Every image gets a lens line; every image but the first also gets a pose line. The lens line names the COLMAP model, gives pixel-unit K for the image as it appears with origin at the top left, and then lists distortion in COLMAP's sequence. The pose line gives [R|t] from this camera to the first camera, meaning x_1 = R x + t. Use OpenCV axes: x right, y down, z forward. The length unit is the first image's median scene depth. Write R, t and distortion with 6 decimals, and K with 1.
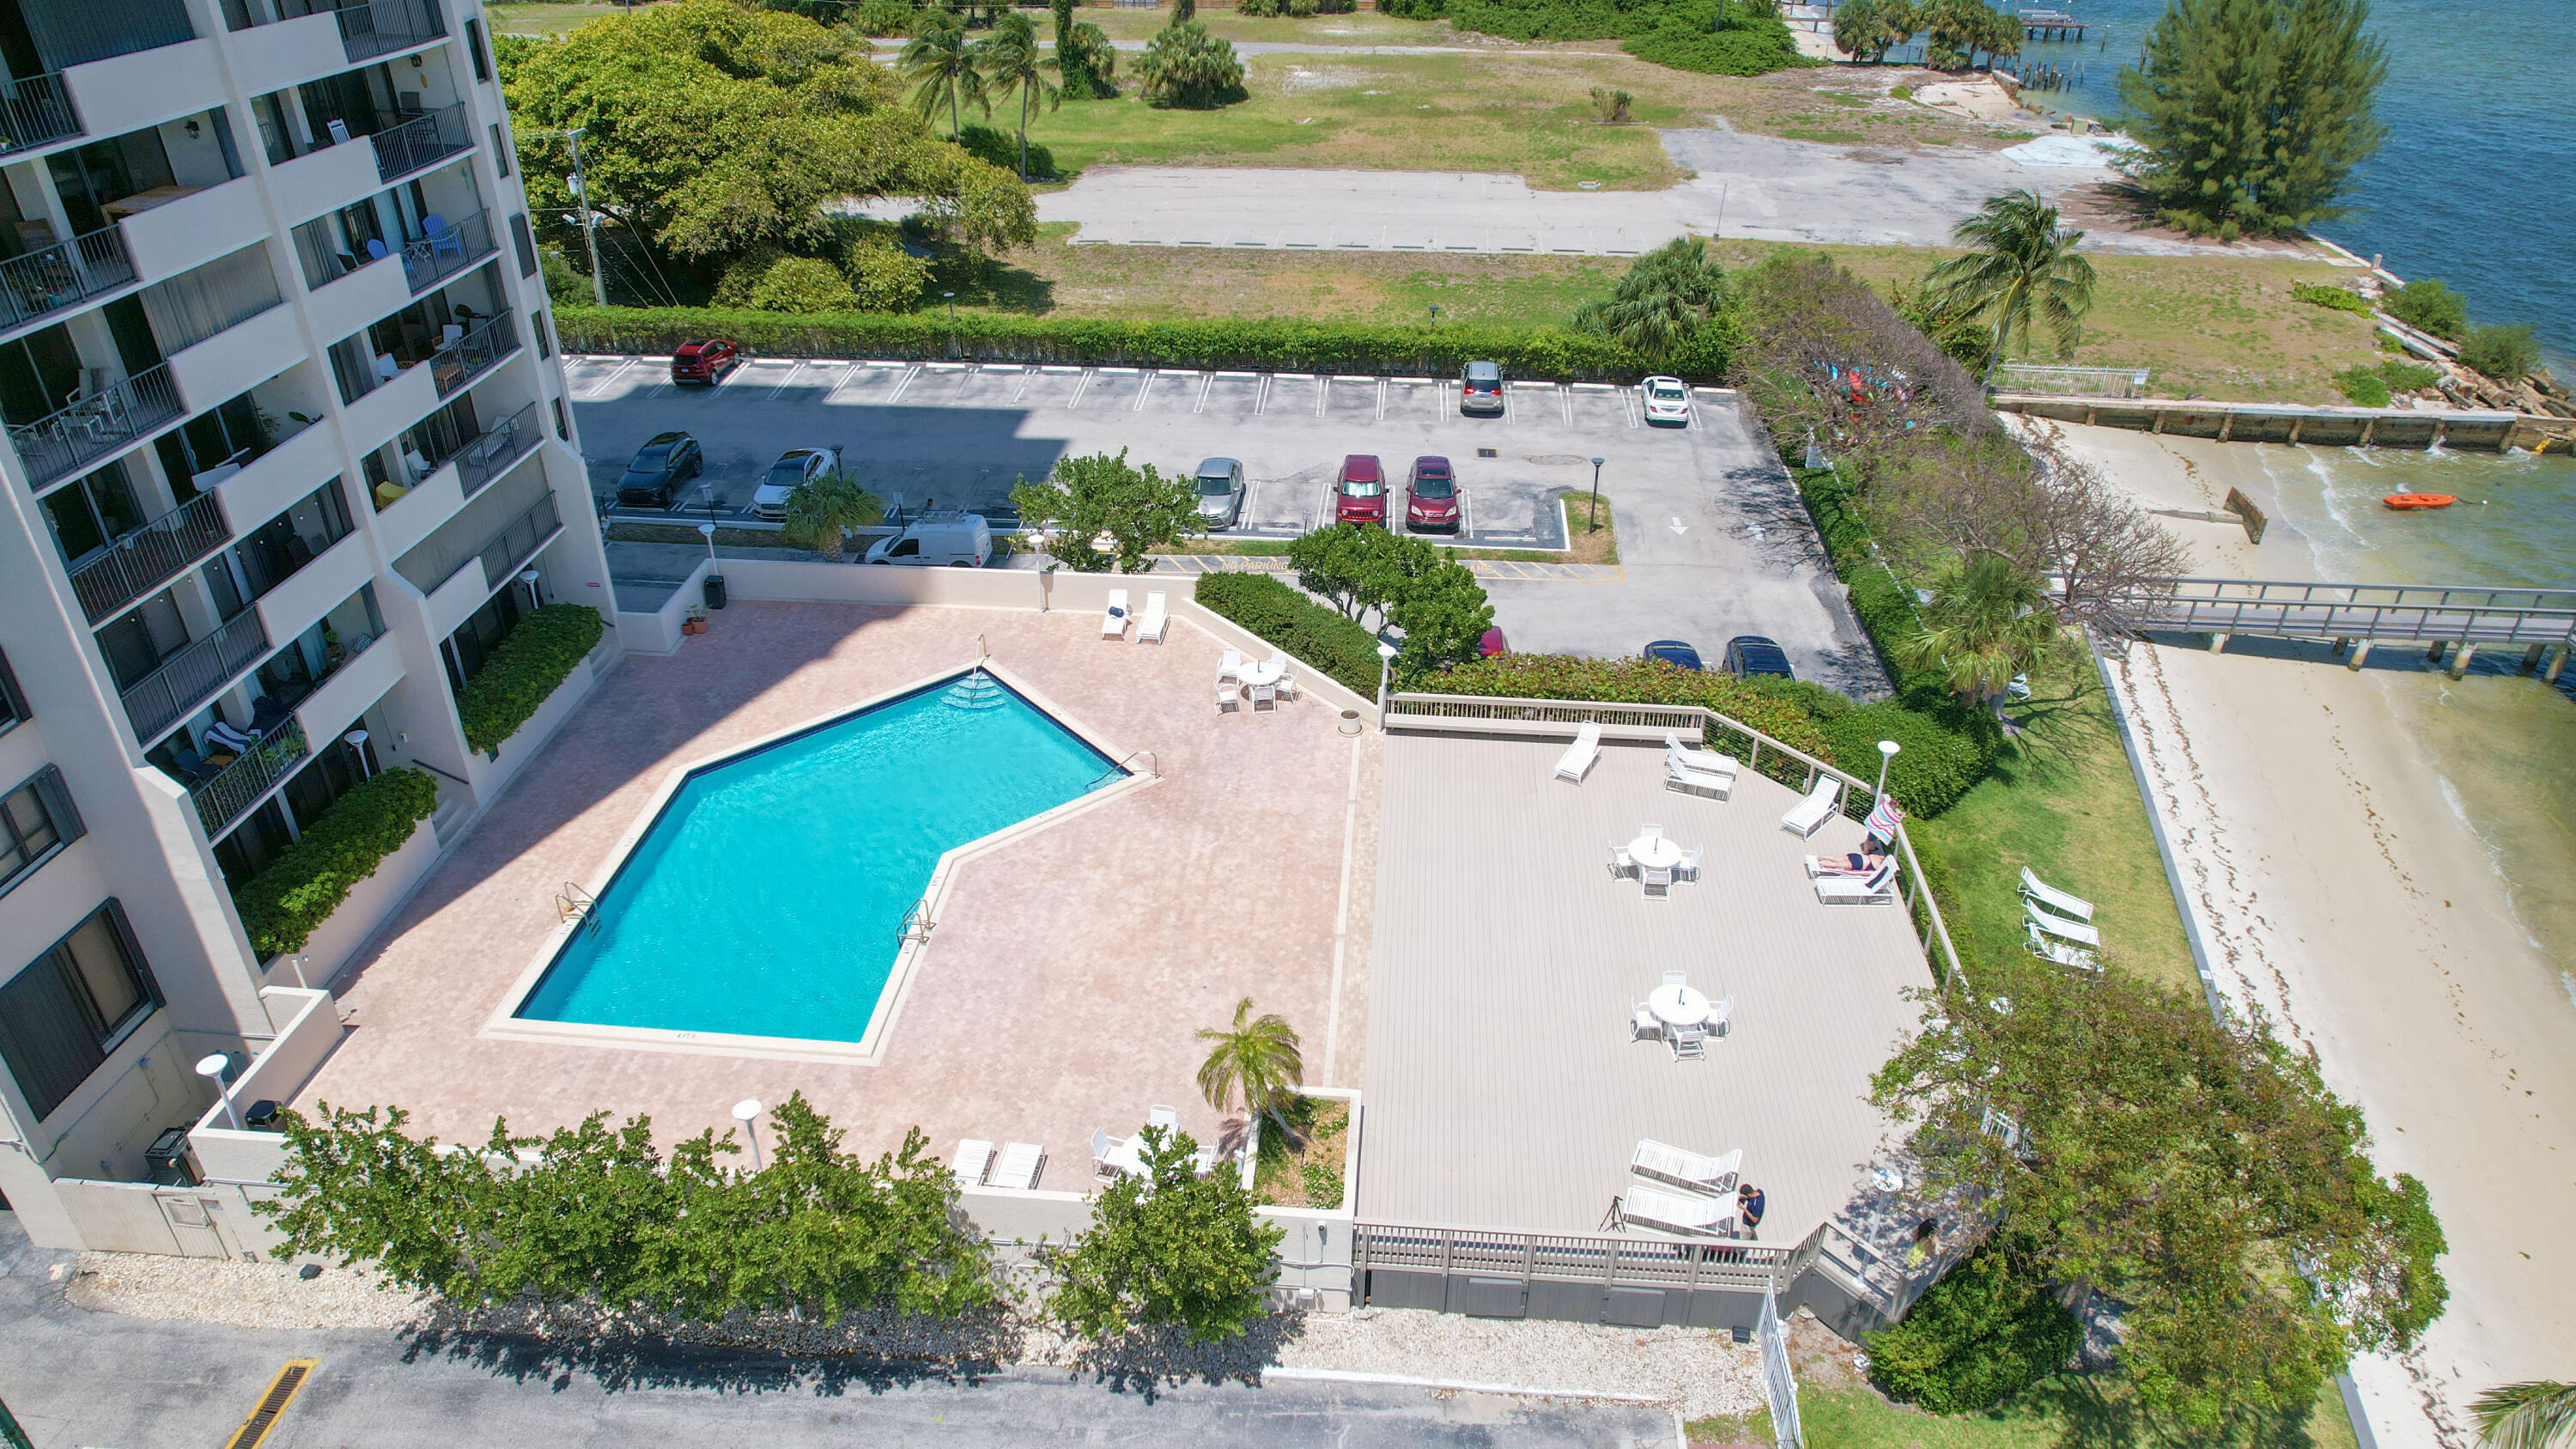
lens RADIAL K [[1644.4, 0, 1276.5], [0, 1644.4, 730.3], [0, 0, 1]] dist [-0.076242, 0.063981]
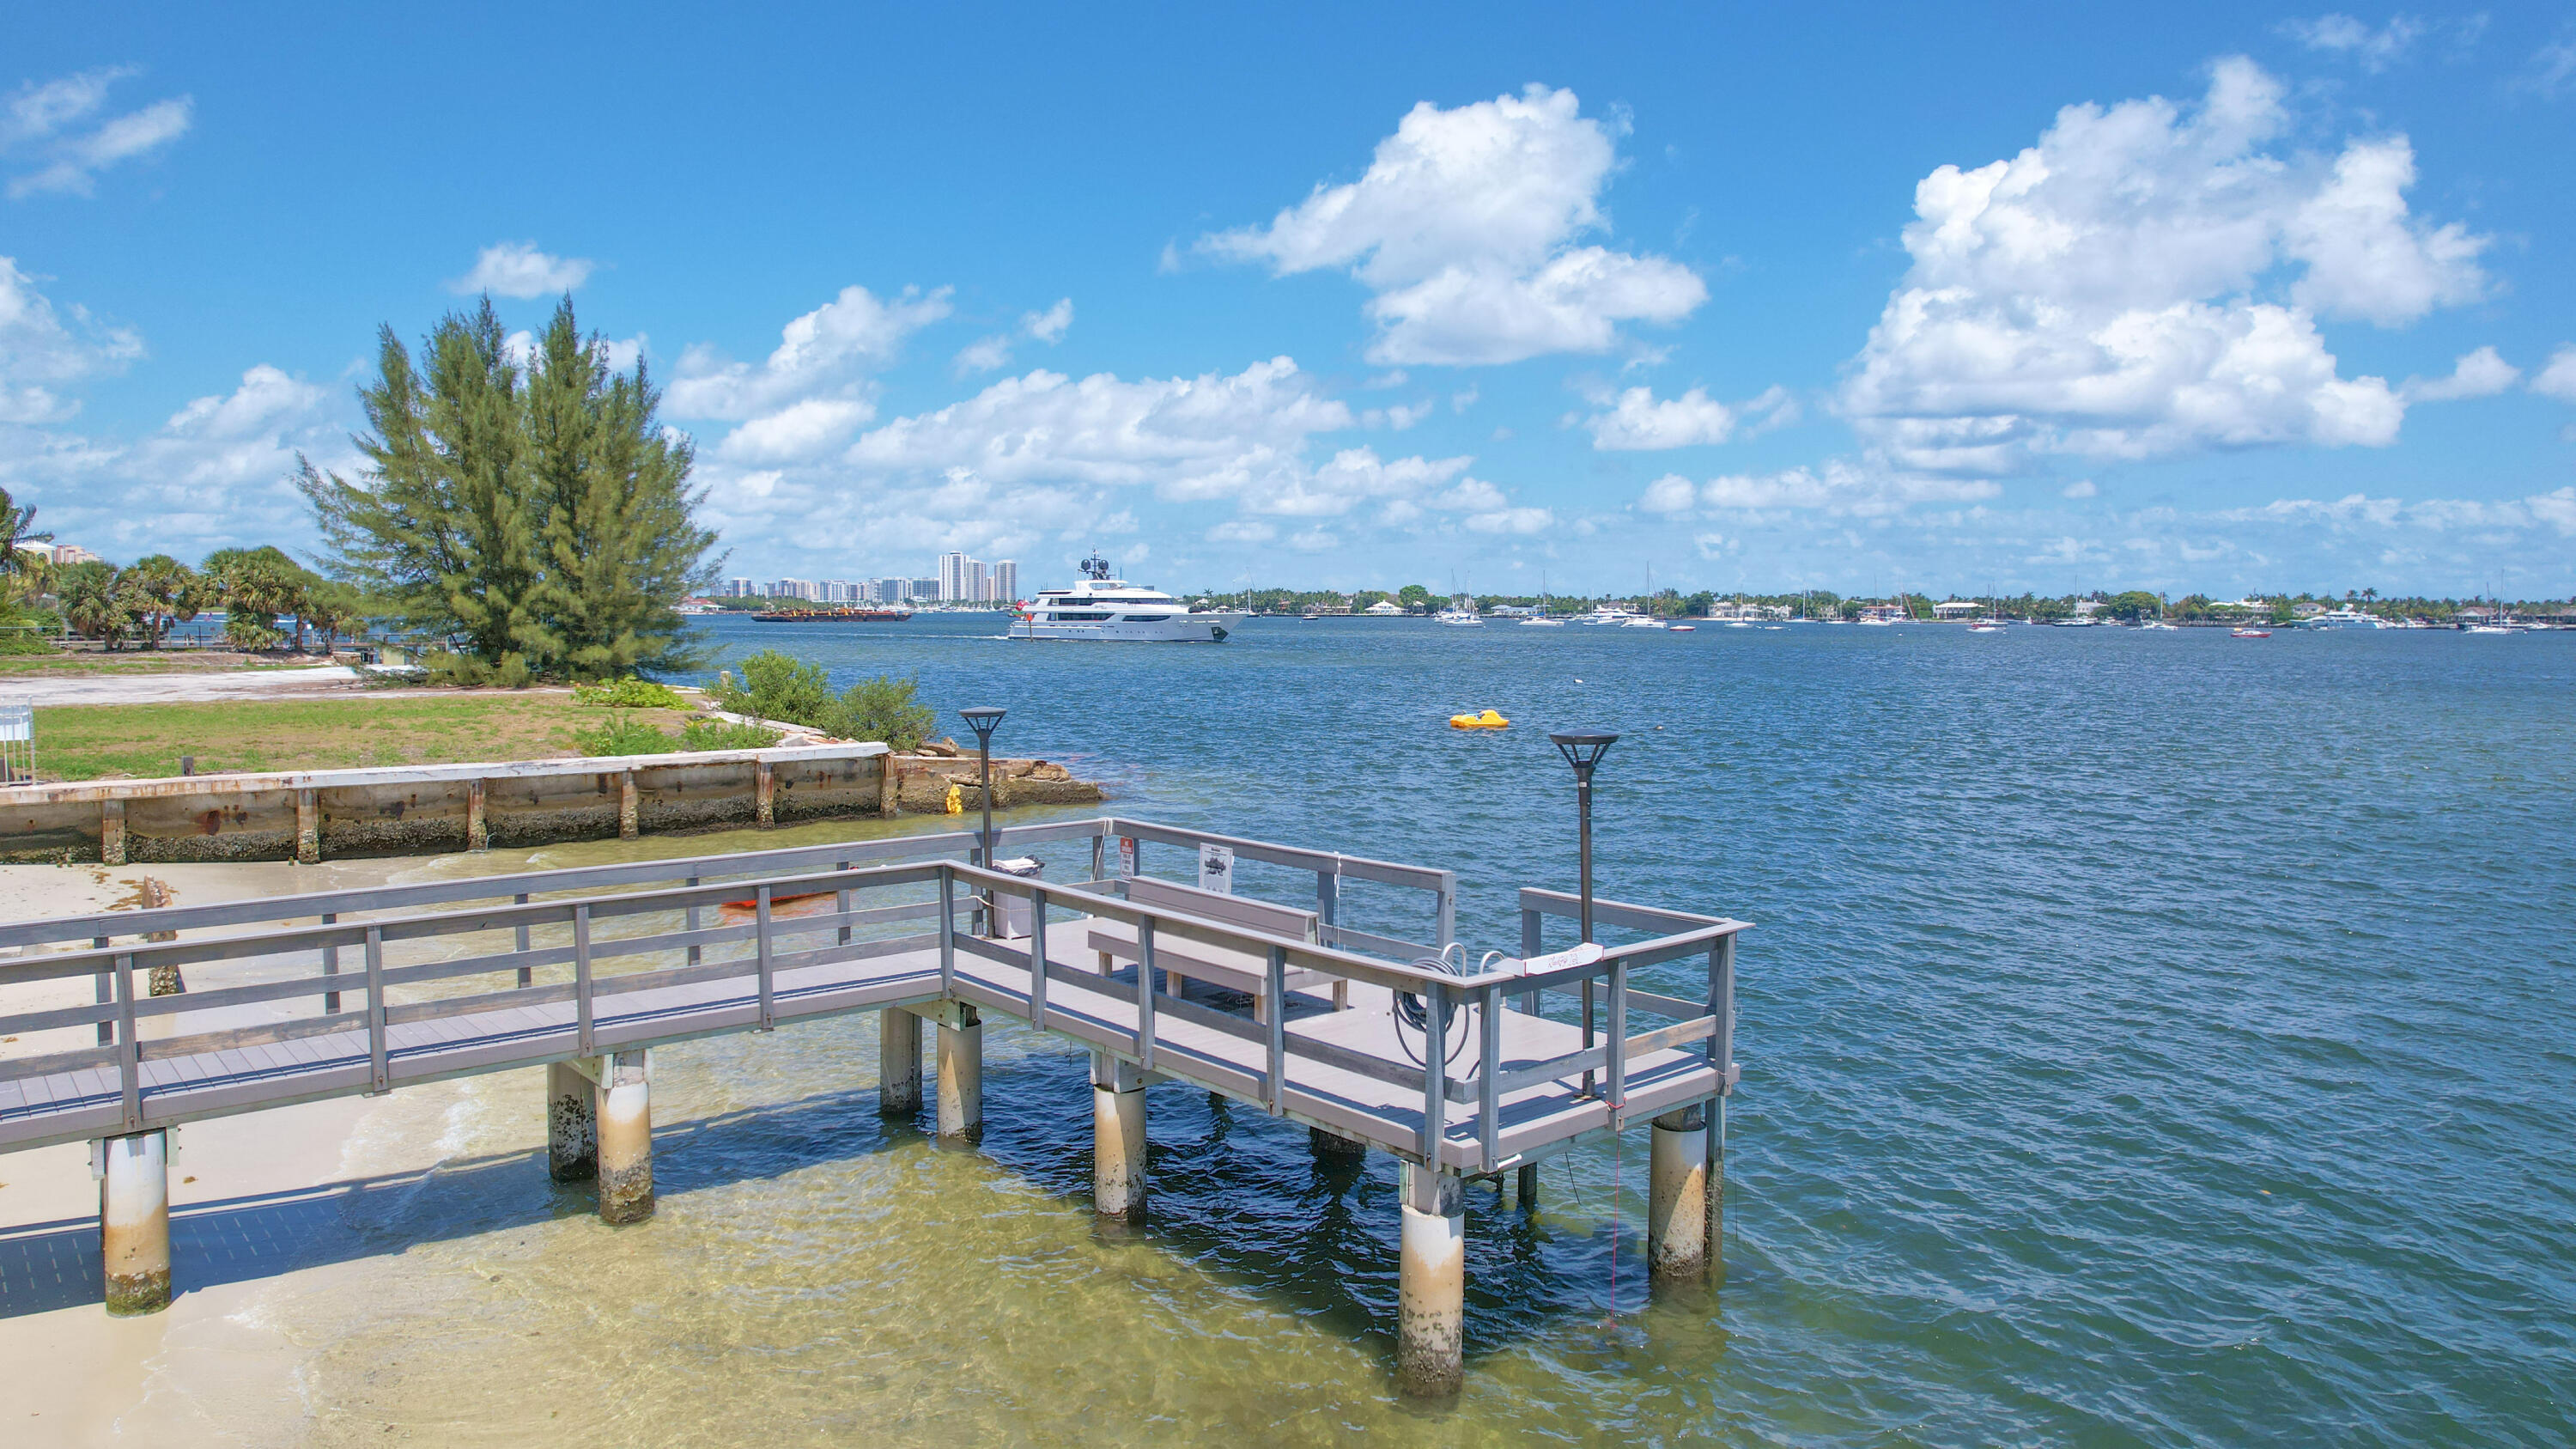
lens RADIAL K [[1644.4, 0, 1276.5], [0, 1644.4, 730.3], [0, 0, 1]] dist [-0.076242, 0.063981]
pose [[0.708668, -0.059590, 0.703021, 0.471330], [0.365025, 0.883671, -0.293055, 0.008006], [-0.603777, 0.464299, 0.647981, 0.555433]]
